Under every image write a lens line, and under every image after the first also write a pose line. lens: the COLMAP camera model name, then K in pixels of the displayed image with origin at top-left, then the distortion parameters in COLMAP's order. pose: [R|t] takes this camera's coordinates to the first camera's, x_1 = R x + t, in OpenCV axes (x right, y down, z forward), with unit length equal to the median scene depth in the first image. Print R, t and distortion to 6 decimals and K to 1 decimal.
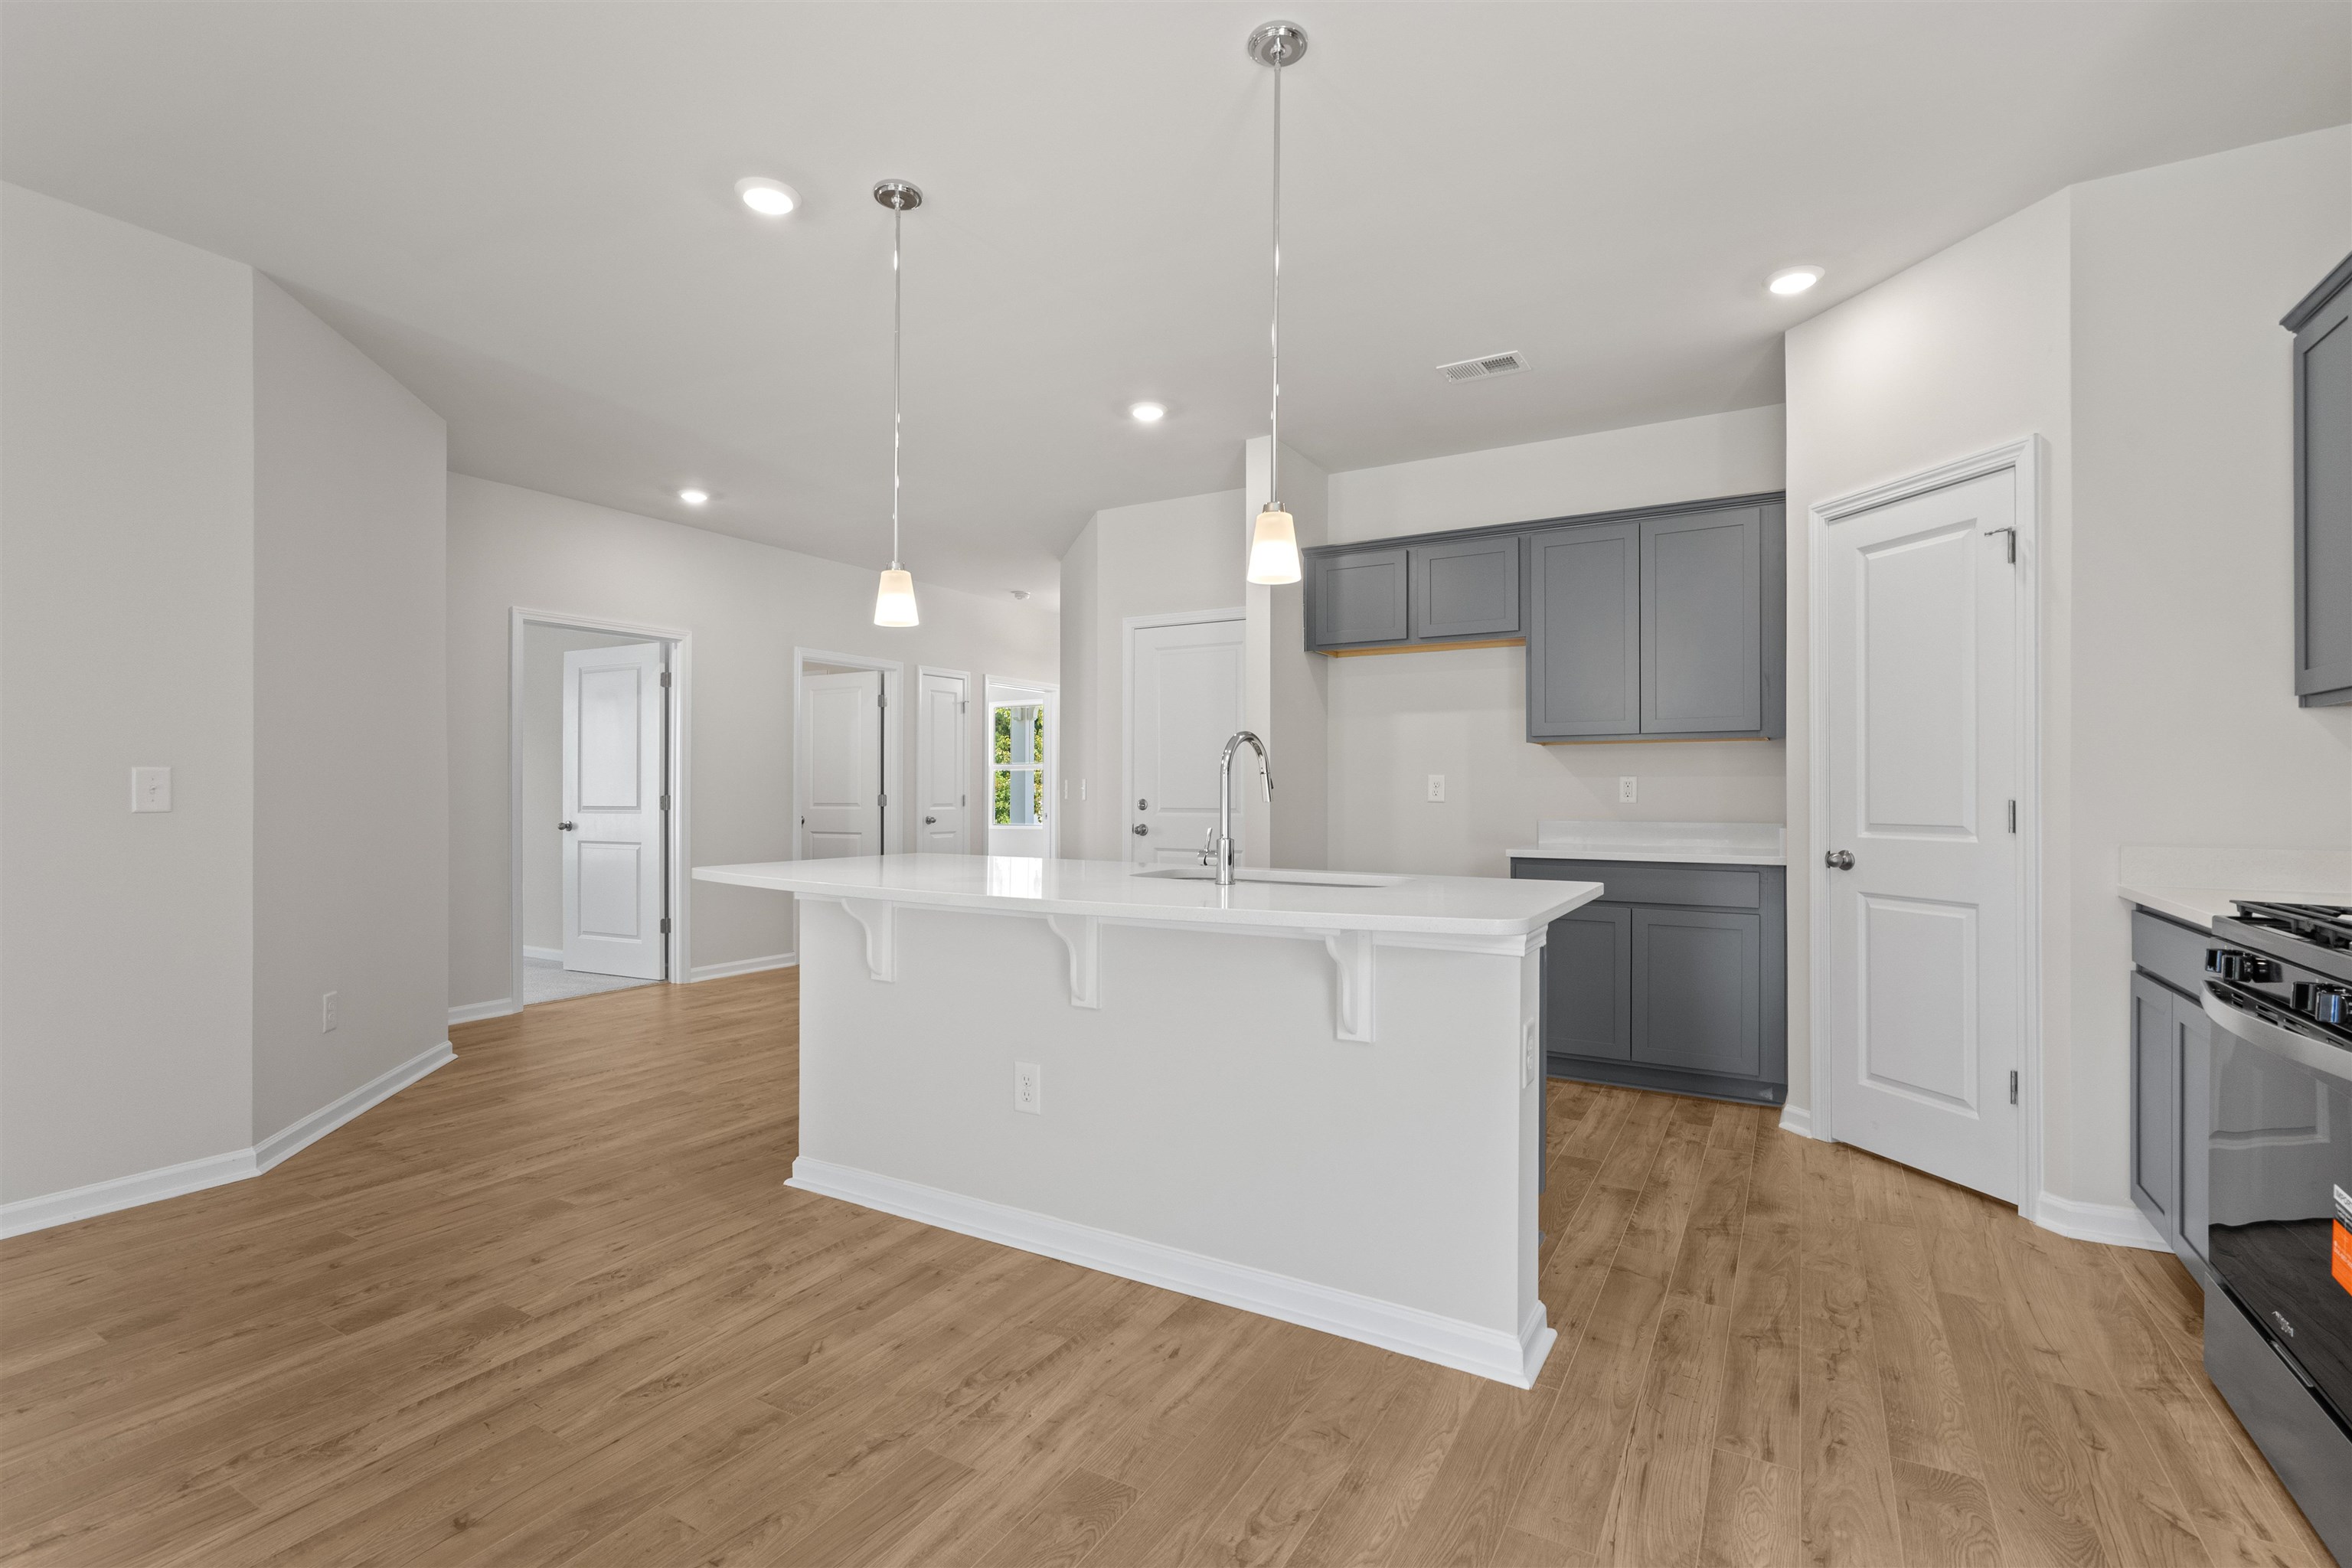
lens RADIAL K [[1064.9, 0, 1174.2], [0, 1064.9, 797.0], [0, 0, 1]] dist [-0.000846, 0.000192]
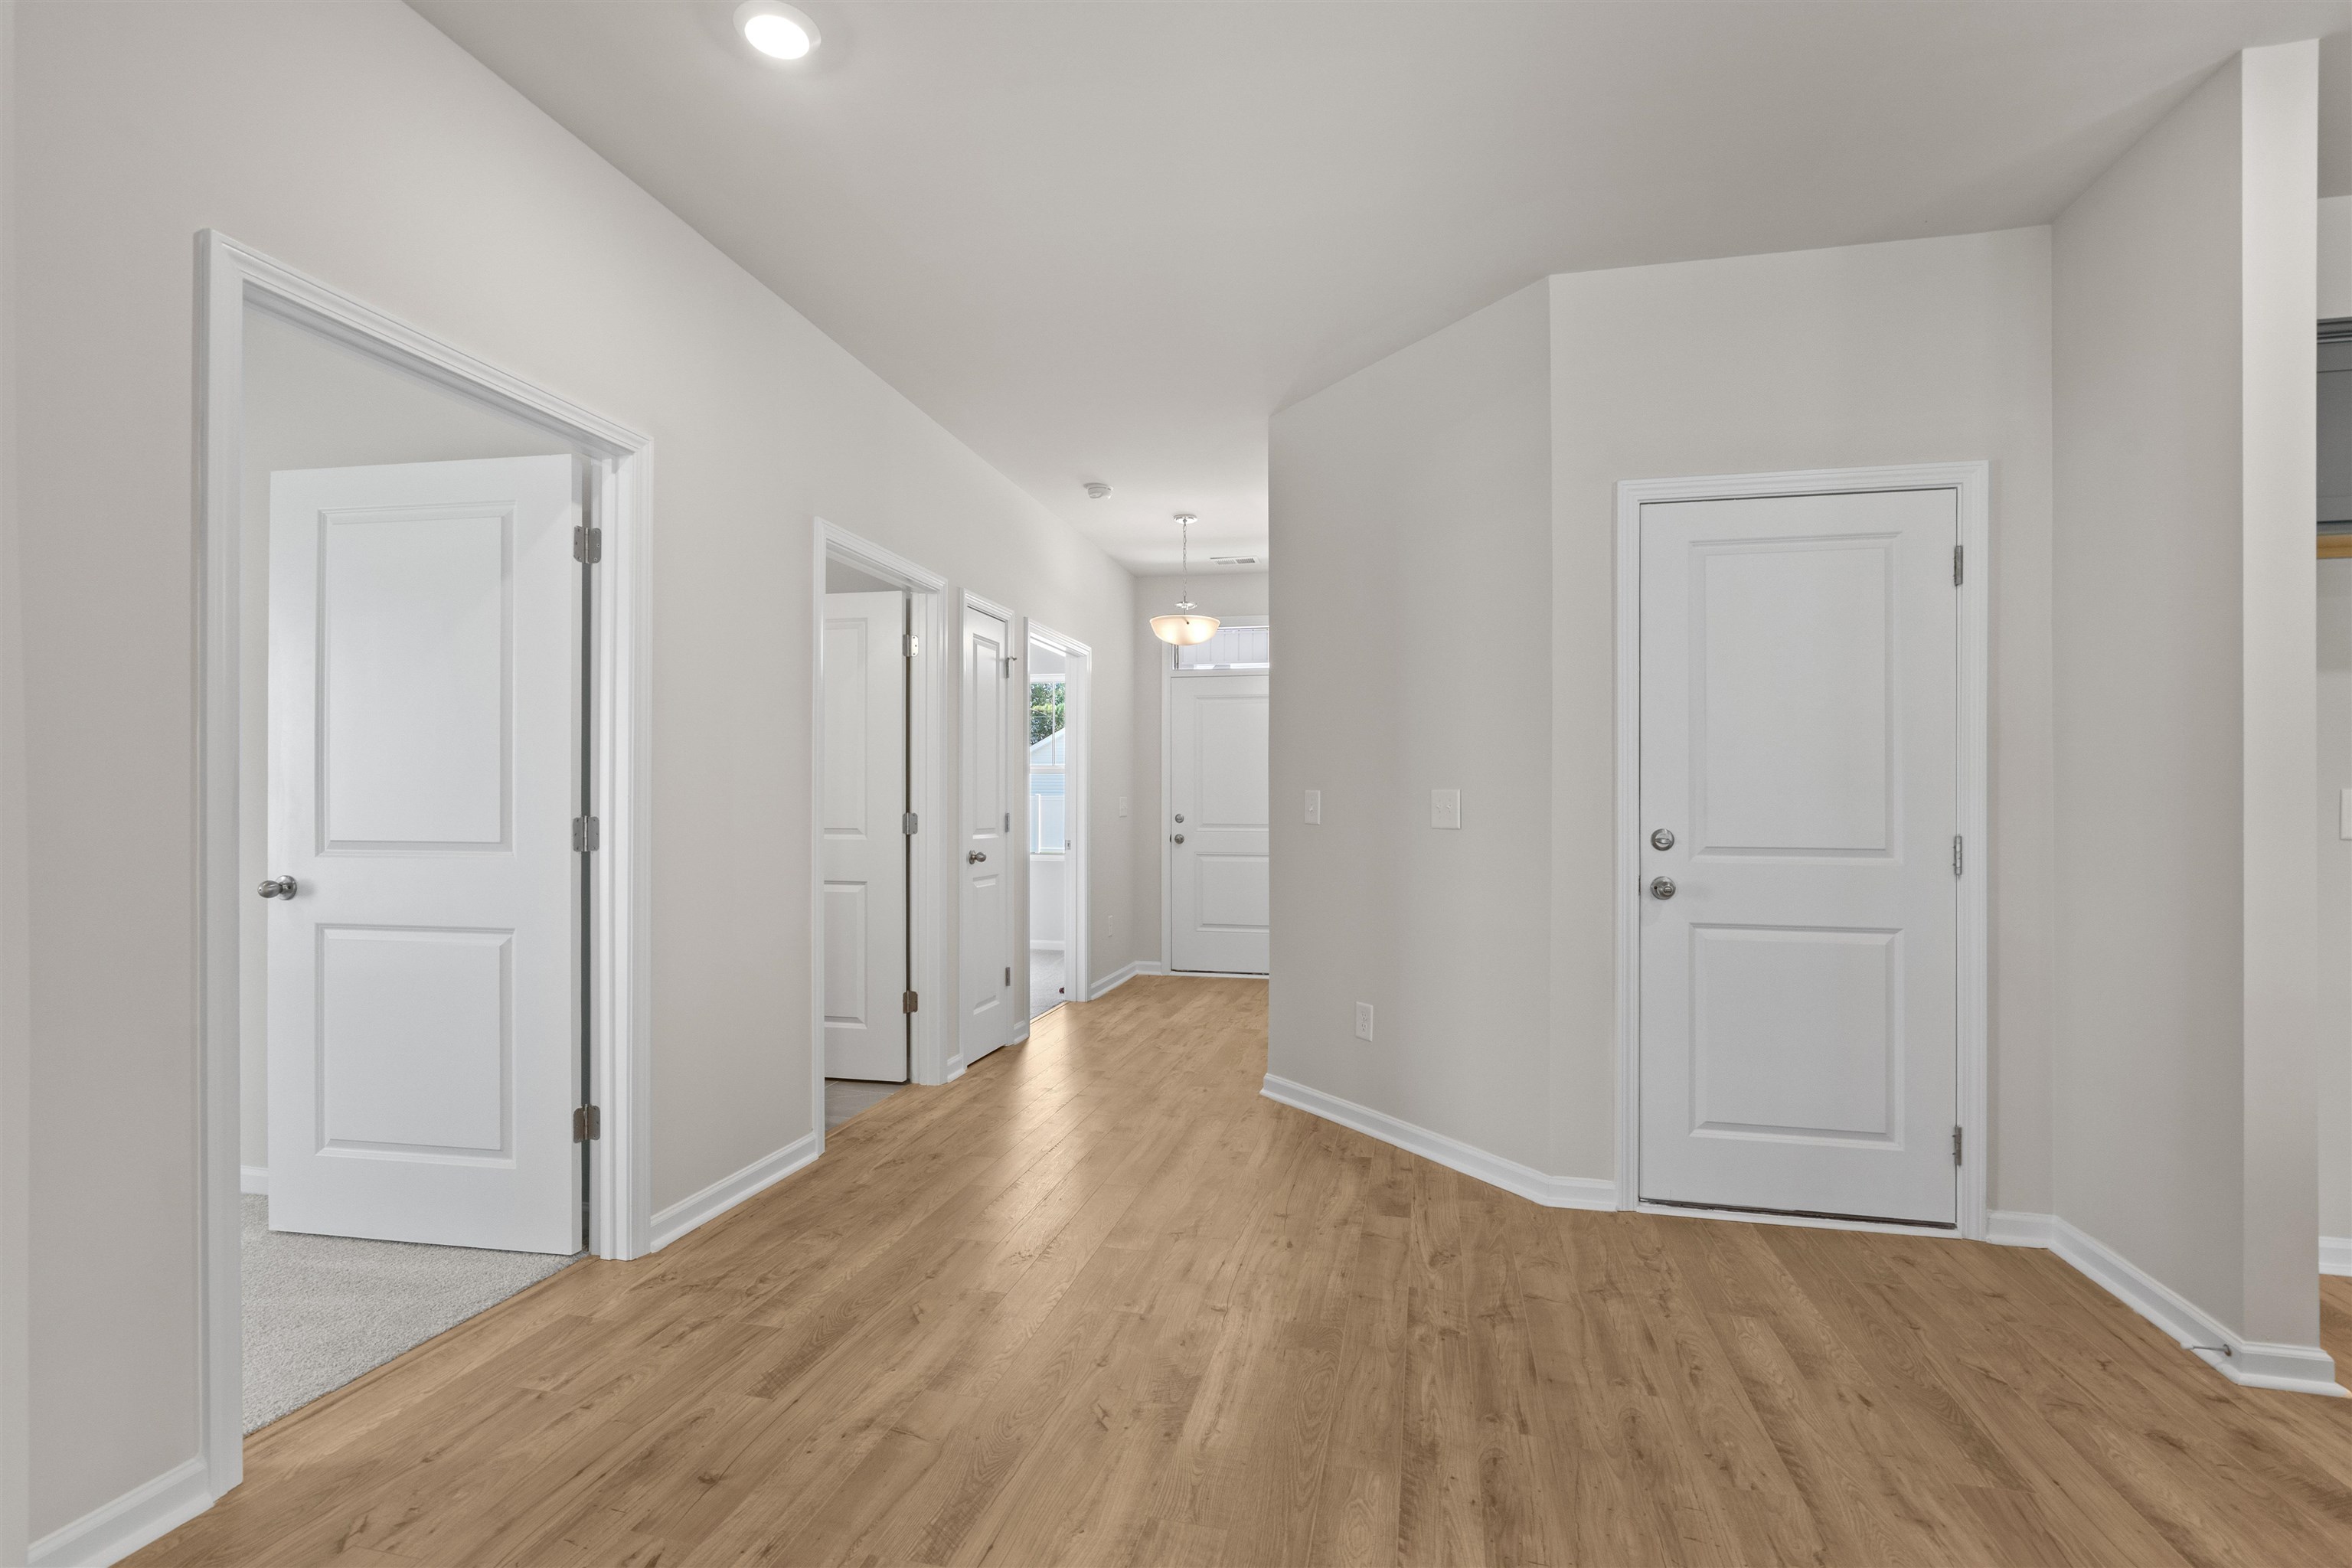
lens RADIAL K [[1057.9, 0, 1174.0], [0, 1057.9, 826.6], [0, 0, 1]] dist [-0.021953, 0.000010]
pose [[0.958458, -0.001657, 0.285230, -0.616563], [-0.003141, 0.999861, 0.016364, -0.010022], [-0.285217, -0.016580, 0.958319, 0.882693]]
